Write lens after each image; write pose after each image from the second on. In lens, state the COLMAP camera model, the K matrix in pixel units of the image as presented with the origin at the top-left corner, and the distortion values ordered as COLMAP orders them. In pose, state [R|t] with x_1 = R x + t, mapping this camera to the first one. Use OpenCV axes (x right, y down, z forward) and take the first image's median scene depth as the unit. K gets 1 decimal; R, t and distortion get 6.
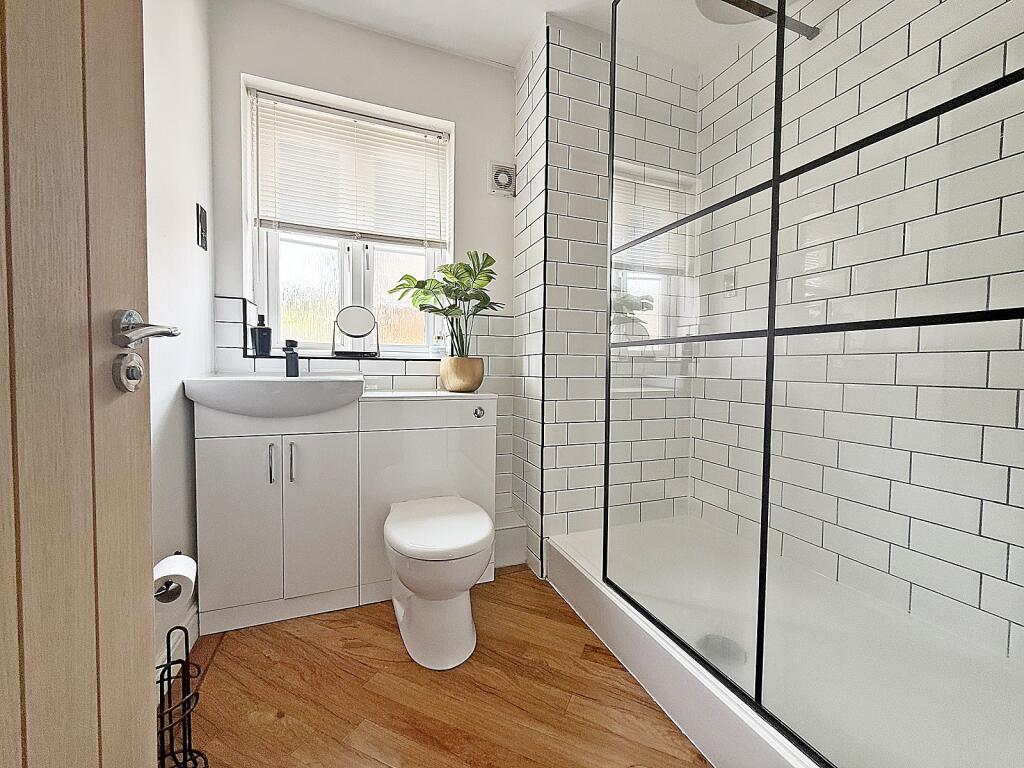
lens RADIAL K [[415.9, 0, 514.5], [0, 415.9, 383.2], [0, 0, 1]] dist [-0.001934, -0.000446]
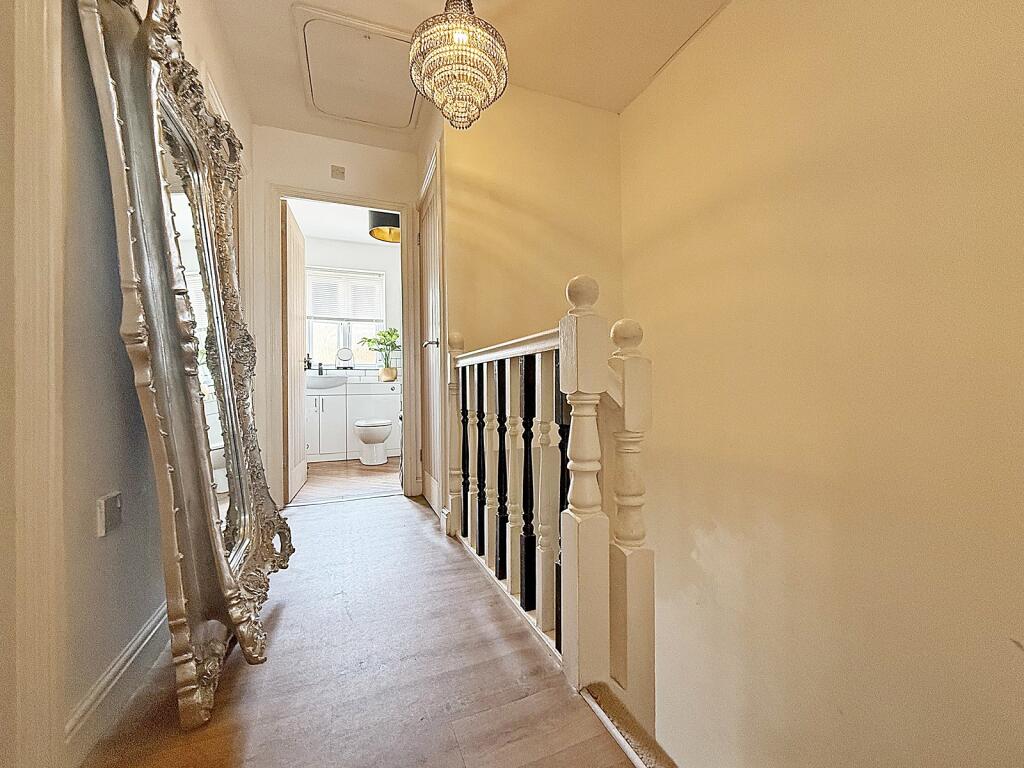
lens RADIAL K [[415.9, 0, 514.5], [0, 415.9, 383.2], [0, 0, 1]] dist [-0.001934, -0.000446]
pose [[0.999466, -0.027075, 0.018304, 0.609019], [0.027792, 0.998807, -0.040157, 0.157312], [-0.017195, 0.040644, 0.999026, -1.563917]]
